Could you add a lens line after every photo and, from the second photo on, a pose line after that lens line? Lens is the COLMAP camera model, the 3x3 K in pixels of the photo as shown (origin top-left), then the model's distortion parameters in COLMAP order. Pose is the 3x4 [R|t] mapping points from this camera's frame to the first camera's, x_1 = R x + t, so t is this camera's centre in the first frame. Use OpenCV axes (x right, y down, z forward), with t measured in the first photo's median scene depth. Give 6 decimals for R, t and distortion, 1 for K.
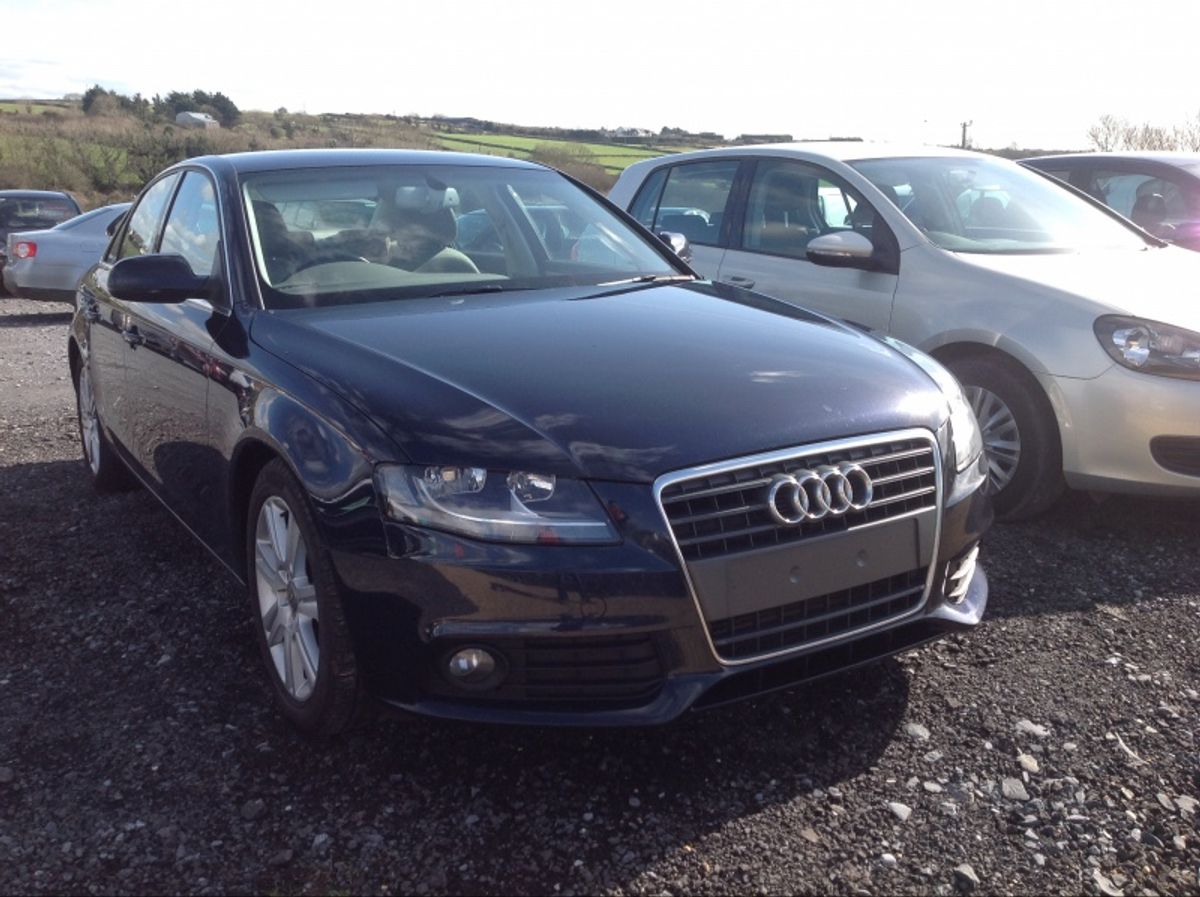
lens RADIAL K [[1169.0, 0, 566.6], [0, 1169.0, 420.9], [0, 0, 1]] dist [0.143868, -0.349417]
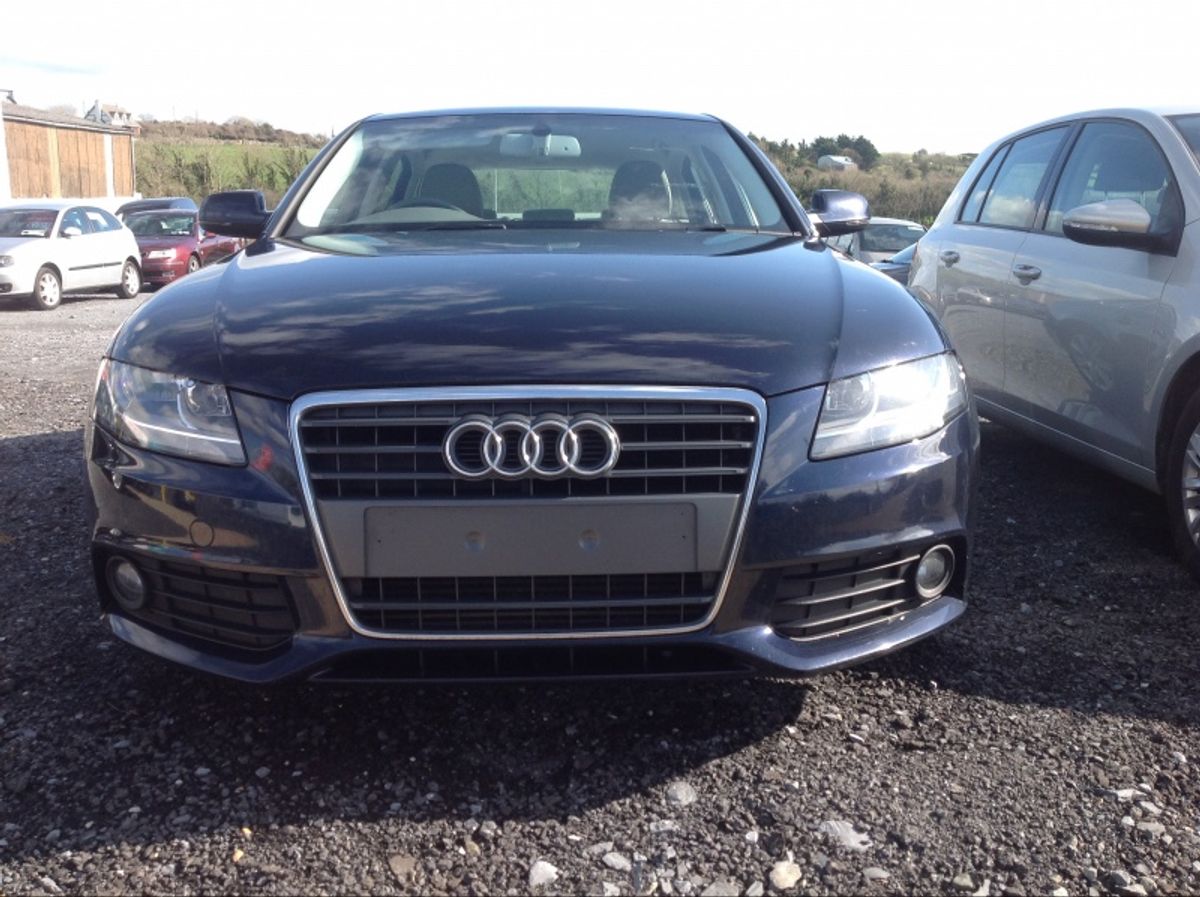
lens RADIAL K [[1149.7, 0, 640.2], [0, 1149.7, 451.1], [0, 0, 1]] dist [0.018336, -0.007522]
pose [[0.856927, 0.103919, -0.504853, 0.616188], [-0.112921, 0.993521, 0.012838, 0.043491], [0.502916, 0.046007, 0.863110, 0.358204]]
